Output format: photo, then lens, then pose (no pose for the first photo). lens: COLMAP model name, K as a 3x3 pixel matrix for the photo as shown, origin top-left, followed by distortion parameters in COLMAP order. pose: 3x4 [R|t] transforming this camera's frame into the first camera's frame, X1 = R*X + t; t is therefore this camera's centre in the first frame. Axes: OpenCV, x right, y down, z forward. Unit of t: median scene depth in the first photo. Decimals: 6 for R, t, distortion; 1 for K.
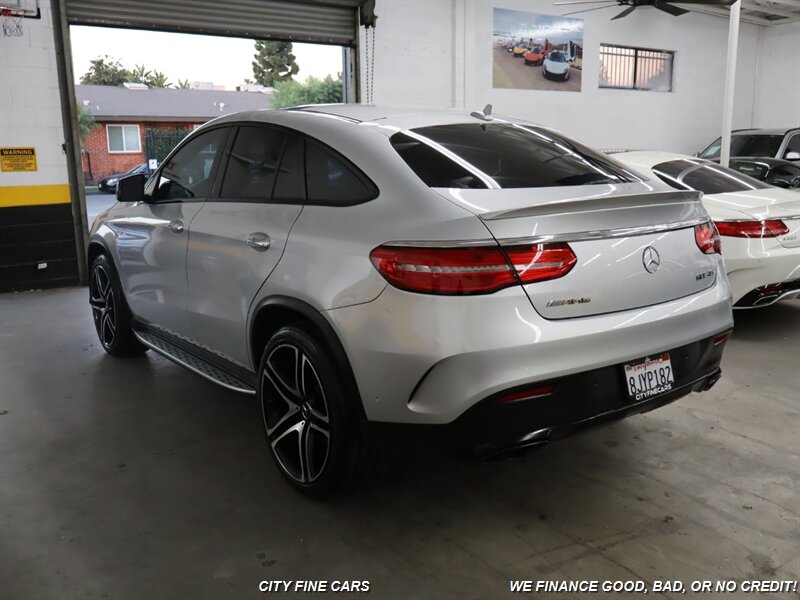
lens RADIAL K [[763.0, 0, 396.3], [0, 763.0, 303.8], [0, 0, 1]] dist [0.011184, 0.002031]
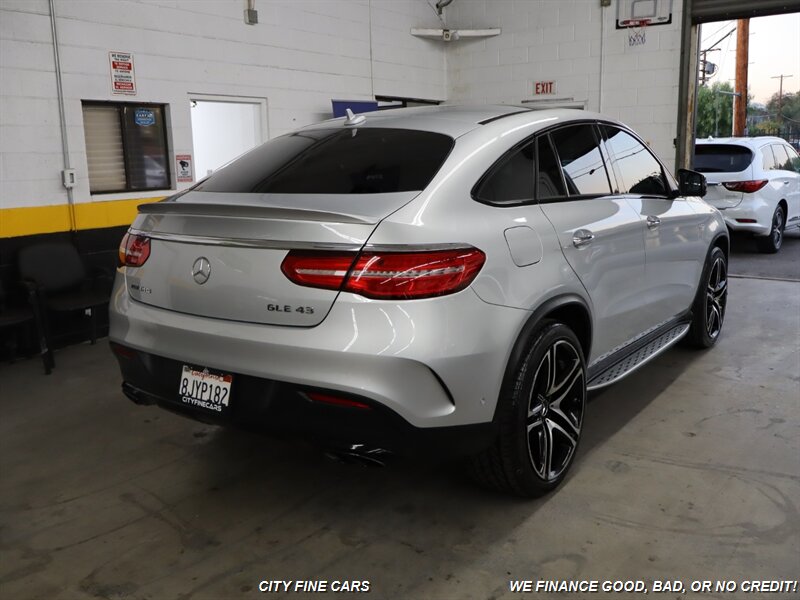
lens RADIAL K [[753.7, 0, 401.4], [0, 753.7, 302.7], [0, 0, 1]] dist [-0.001739, 0.006014]
pose [[0.294613, 0.195764, -0.935350, 0.488810], [-0.178023, 0.972901, 0.147551, -0.076018], [0.938888, 0.123044, 0.321480, 0.342593]]
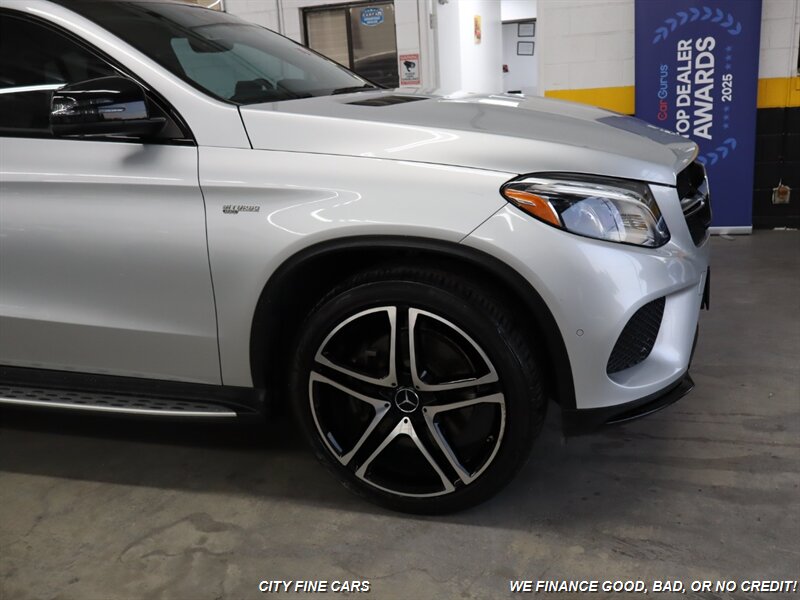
lens RADIAL K [[753.7, 0, 401.4], [0, 753.7, 302.7], [0, 0, 1]] dist [-0.001739, 0.006014]
pose [[-0.816197, 0.224035, -0.532571, 0.059318], [-0.042260, 0.896145, 0.441744, -0.182723], [0.576227, 0.383056, -0.721963, 1.021590]]
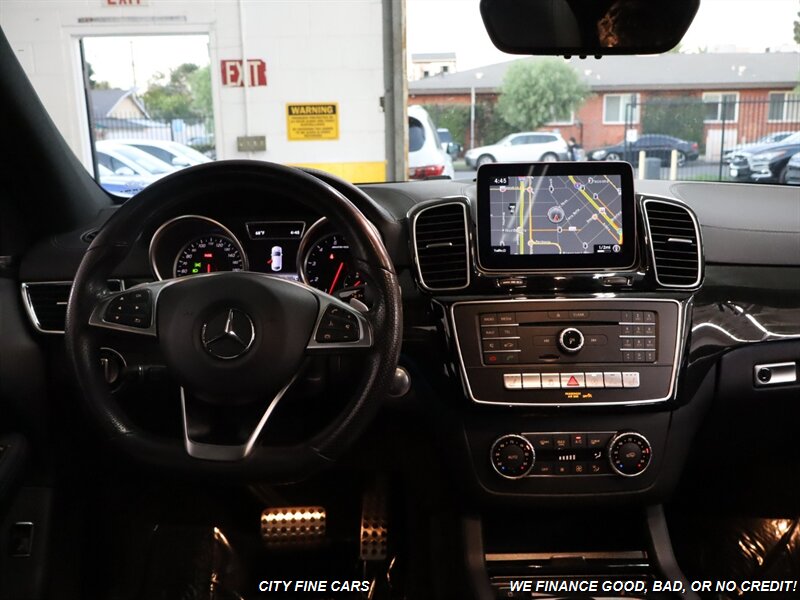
lens RADIAL K [[732.7, 0, 404.9], [0, 732.7, 308.9], [0, 0, 1]] dist [-0.061264, 0.125050]
pose [[0.798164, 0.143691, -0.585053, -0.055495], [-0.114434, 0.989620, 0.086937, -0.095420], [0.591472, -0.002440, 0.806322, 0.552534]]
